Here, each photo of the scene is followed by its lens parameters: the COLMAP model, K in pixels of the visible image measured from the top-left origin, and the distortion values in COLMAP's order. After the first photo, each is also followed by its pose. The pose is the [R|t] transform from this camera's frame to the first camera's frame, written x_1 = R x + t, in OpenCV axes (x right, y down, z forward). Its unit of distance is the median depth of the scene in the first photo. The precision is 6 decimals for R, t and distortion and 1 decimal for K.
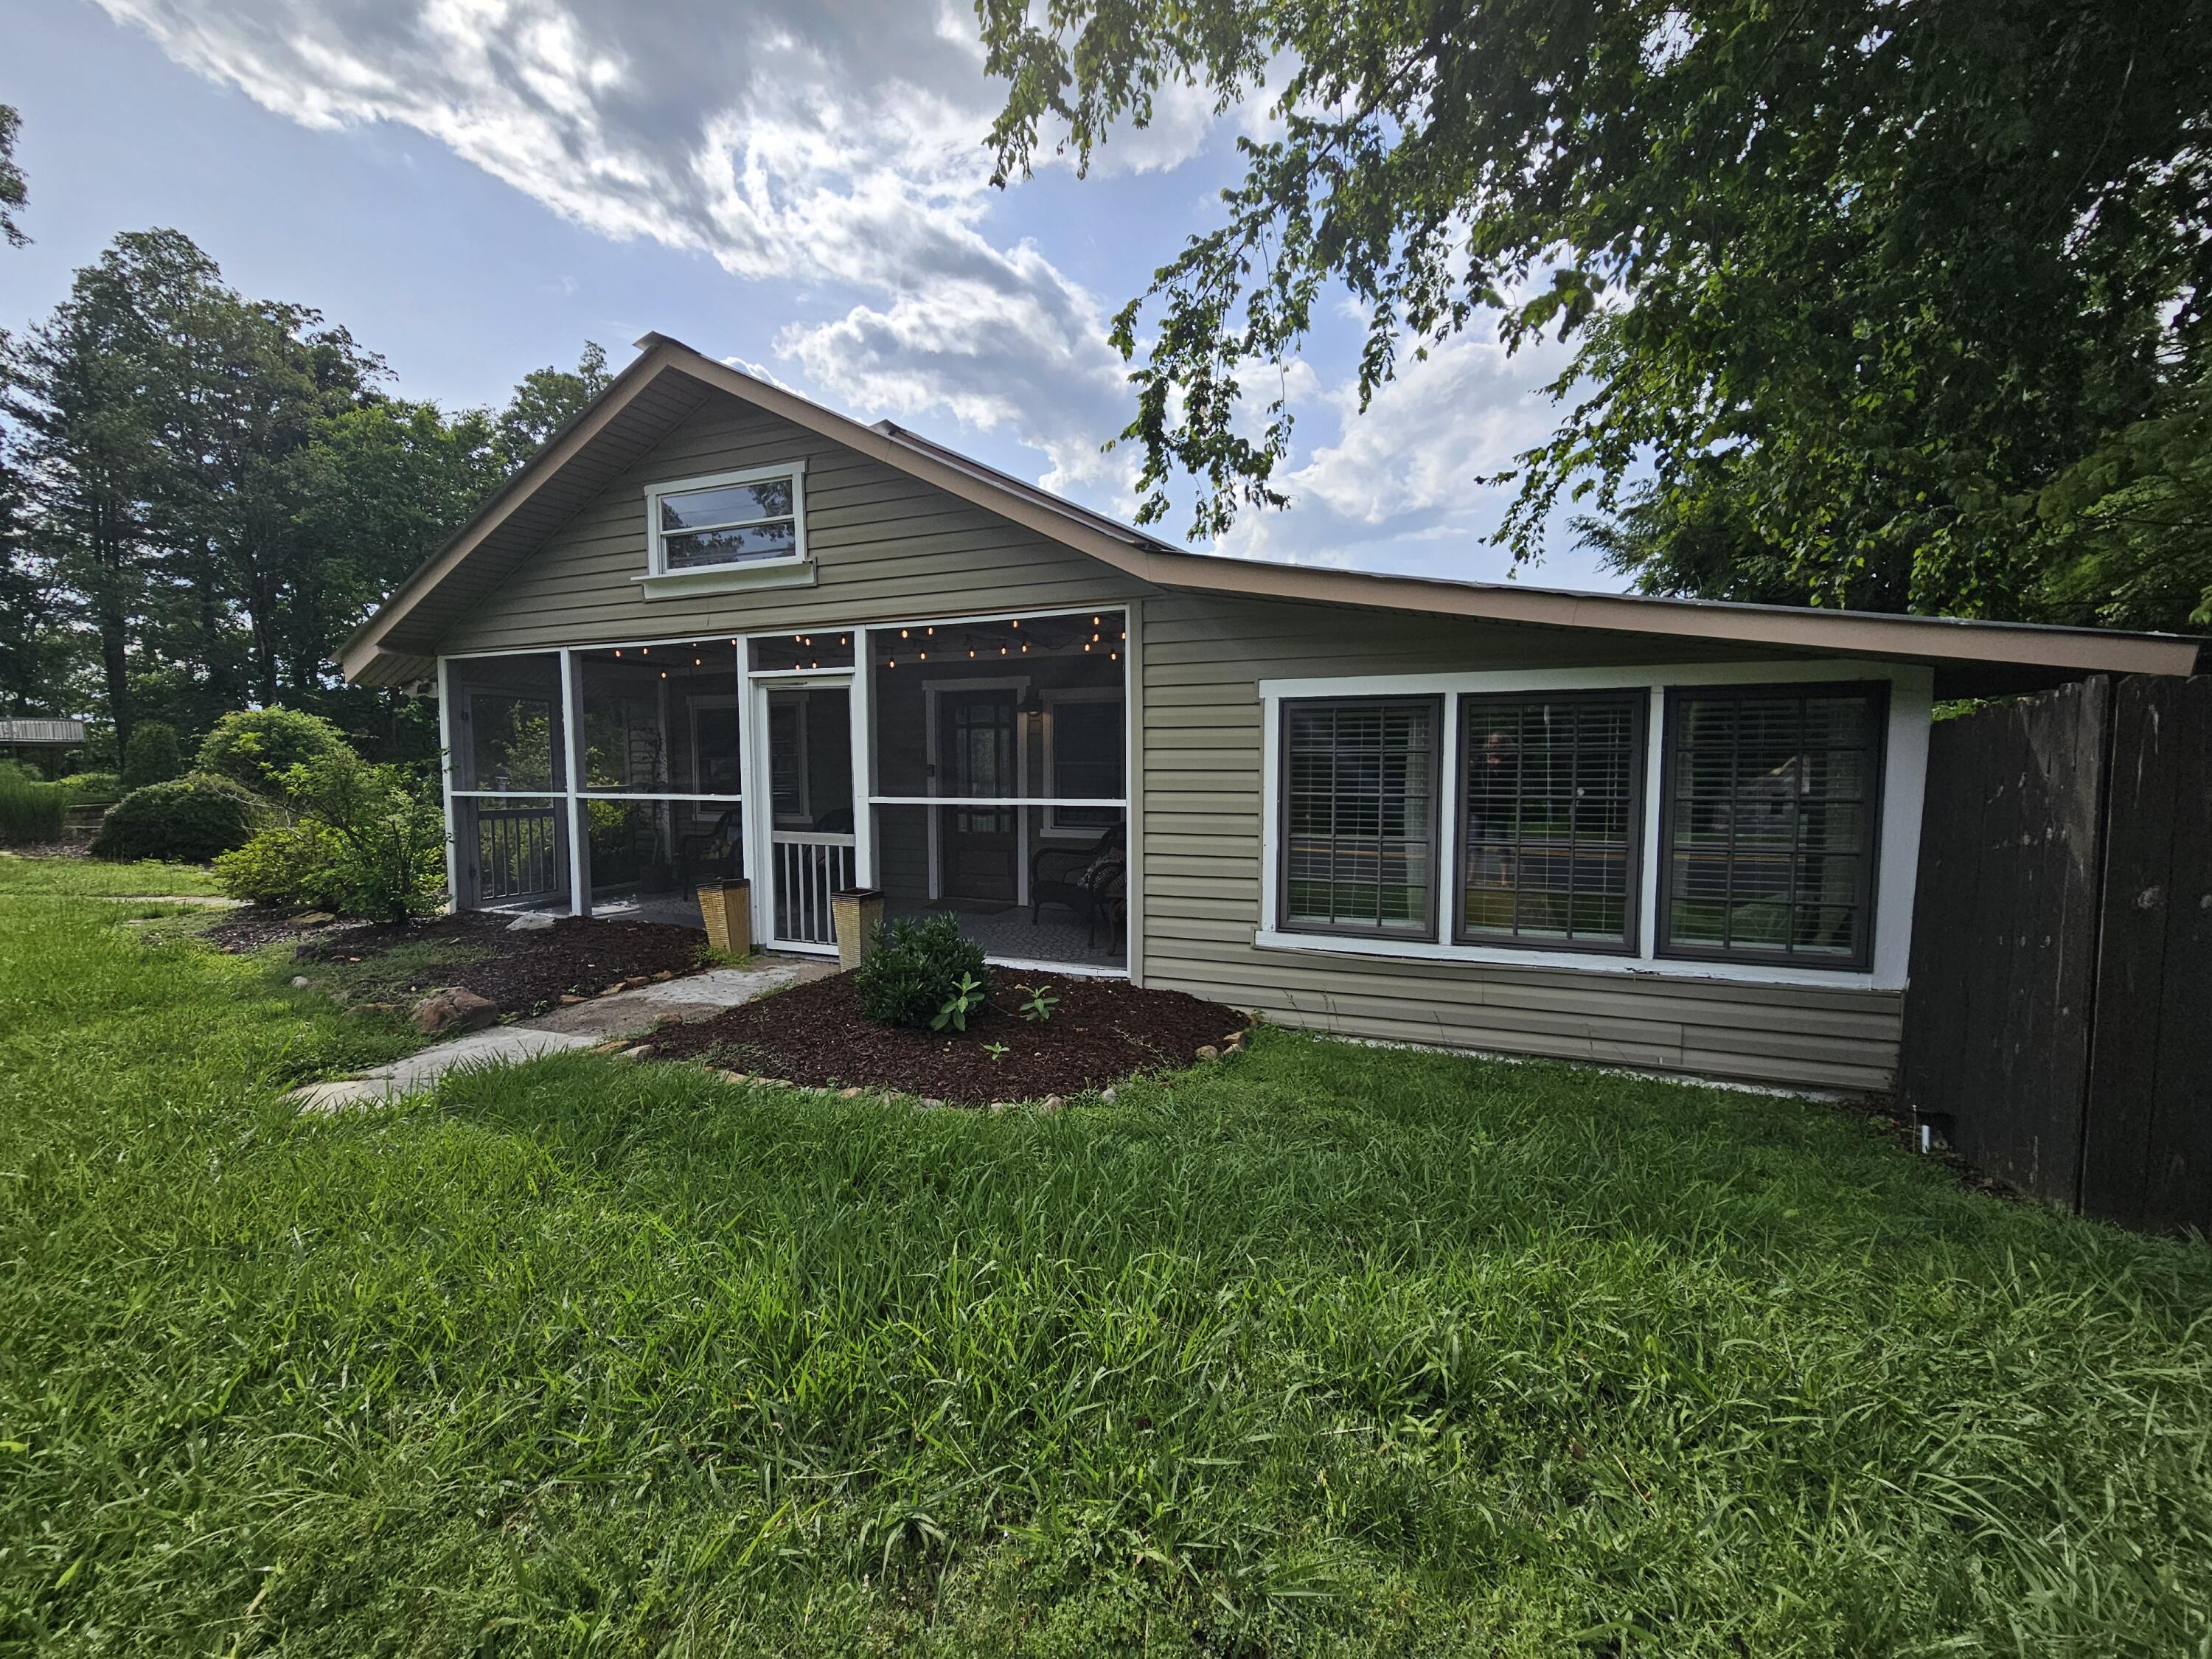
lens RADIAL K [[916.2, 0, 1106.6], [0, 916.2, 825.6], [0, 0, 1]] dist [-0.001100, -0.000093]
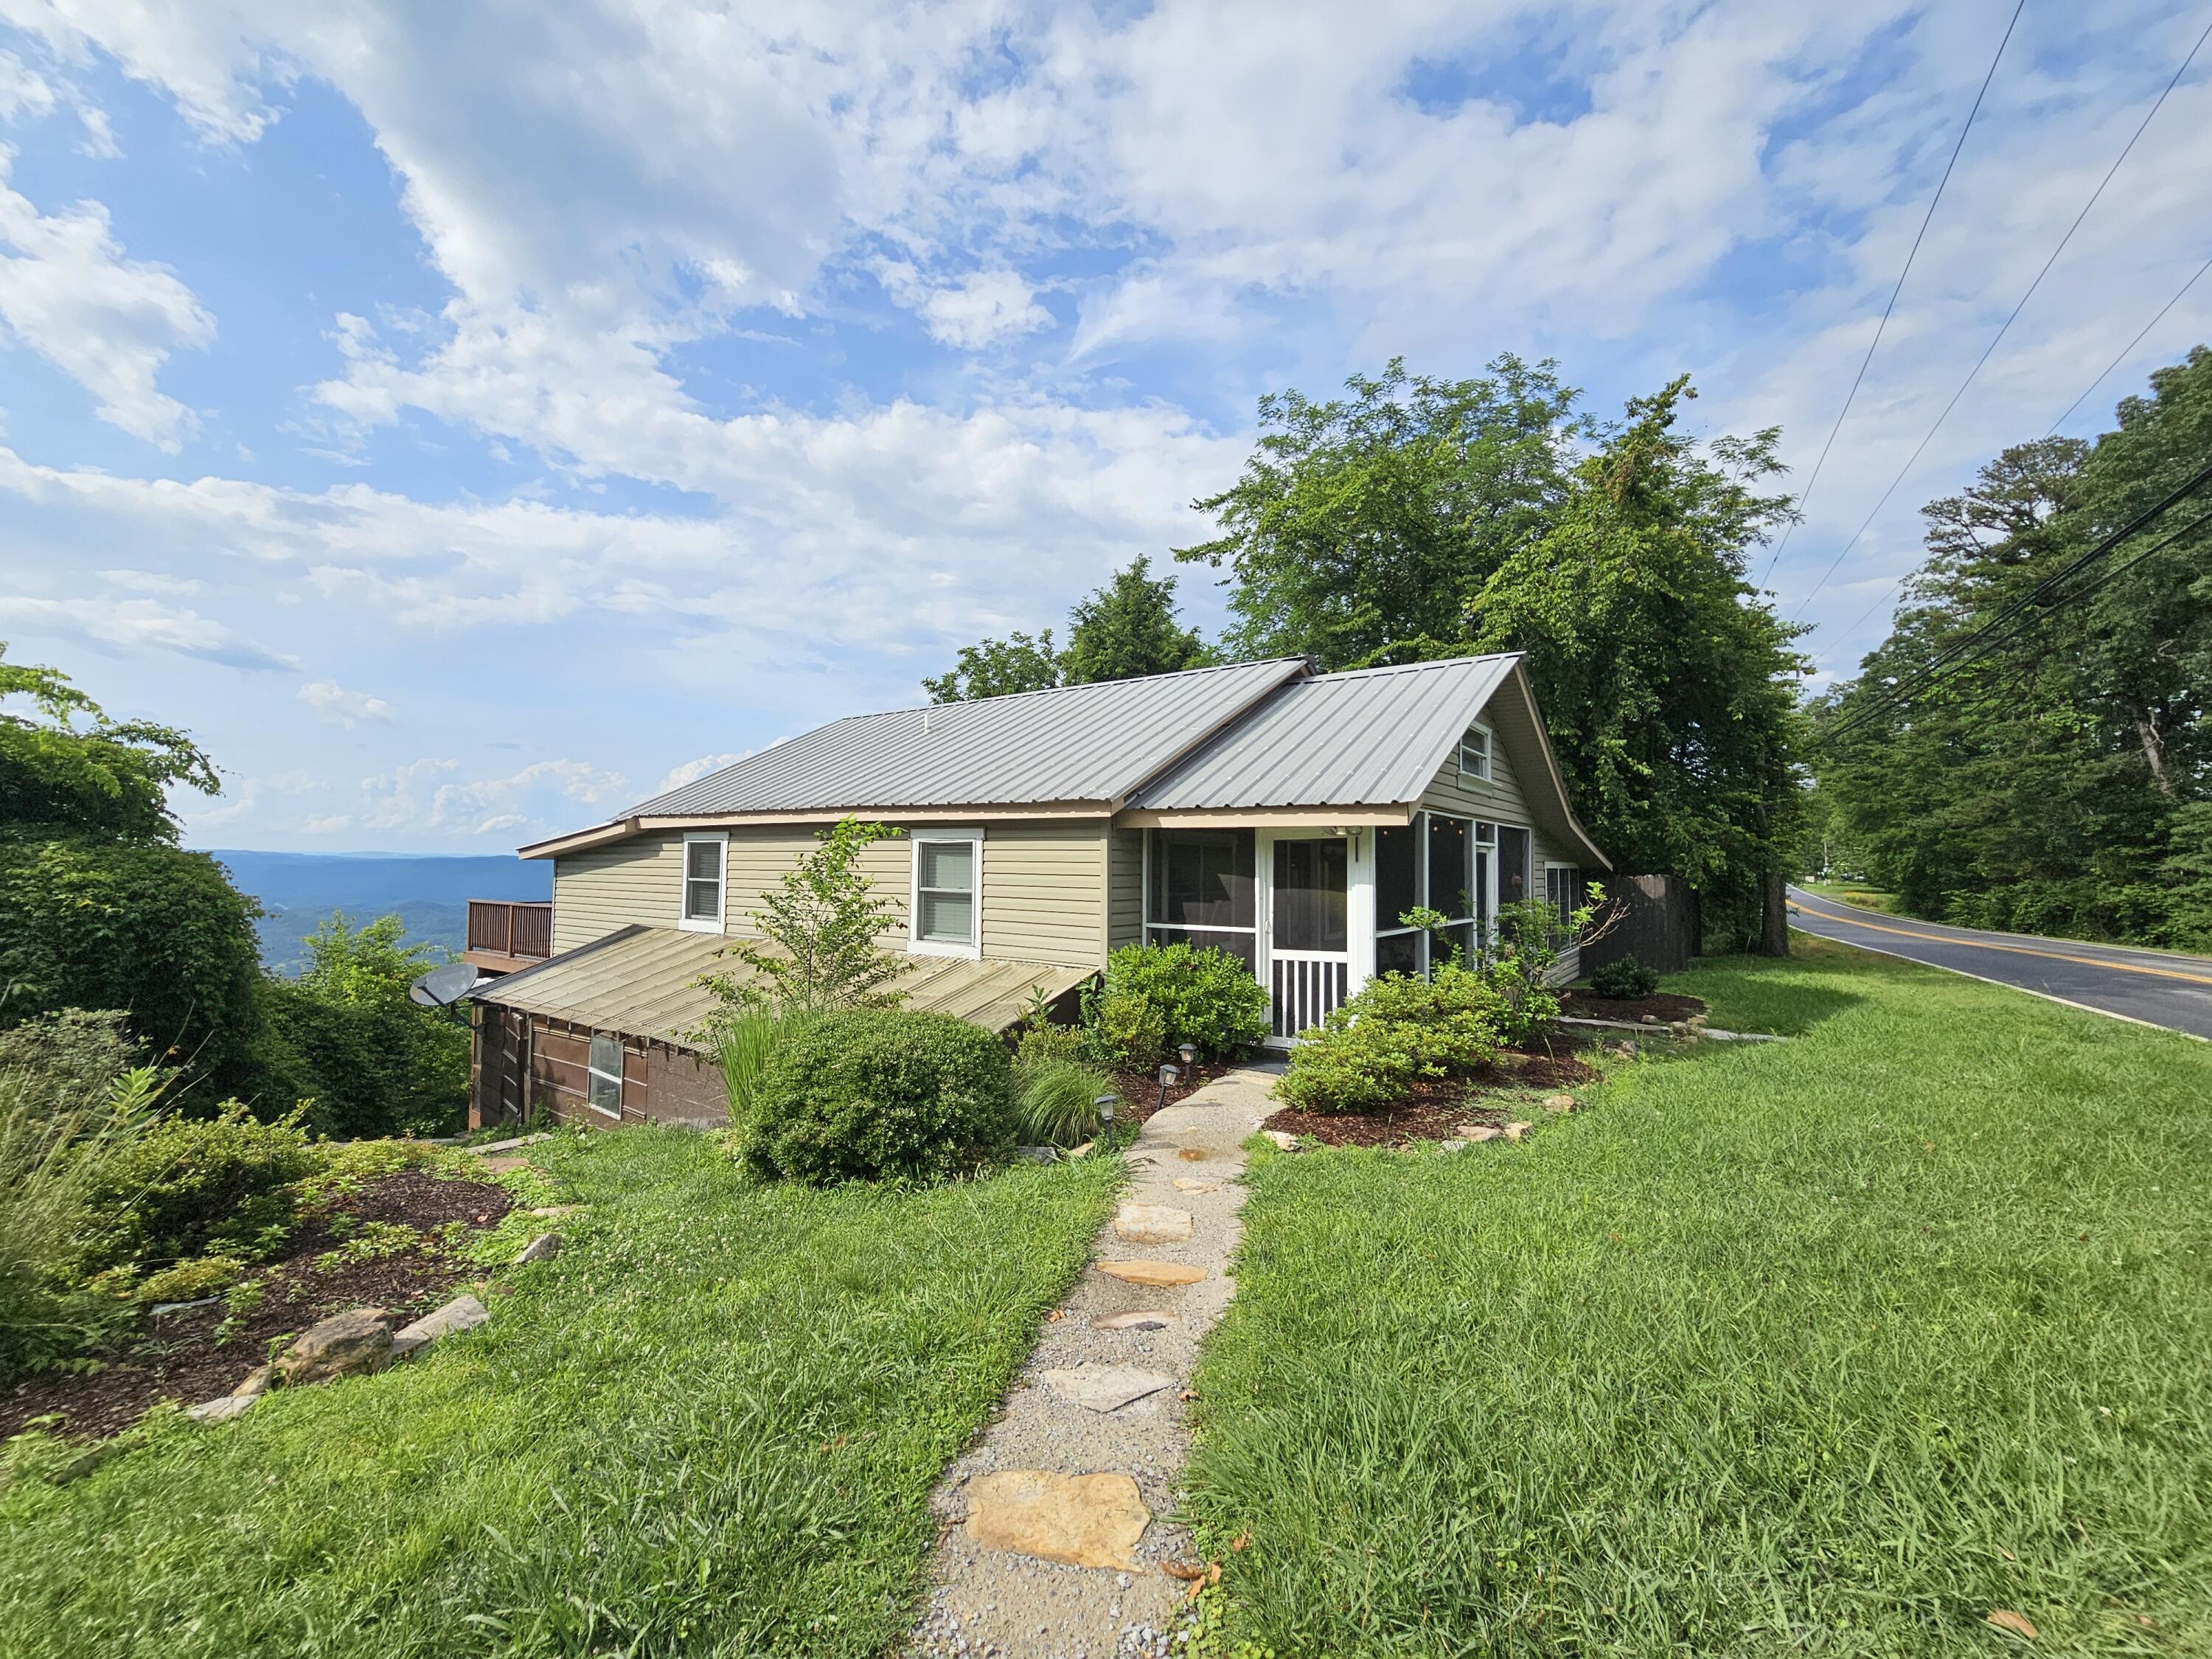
lens RADIAL K [[916.2, 0, 1109.3], [0, 916.2, 822.4], [0, 0, 1]] dist [-0.001100, -0.000093]
pose [[0.228969, 0.053954, 0.971937, -2.365041], [0.063275, 0.995526, -0.070170, -0.143024], [-0.971375, 0.077566, 0.224530, 1.411758]]
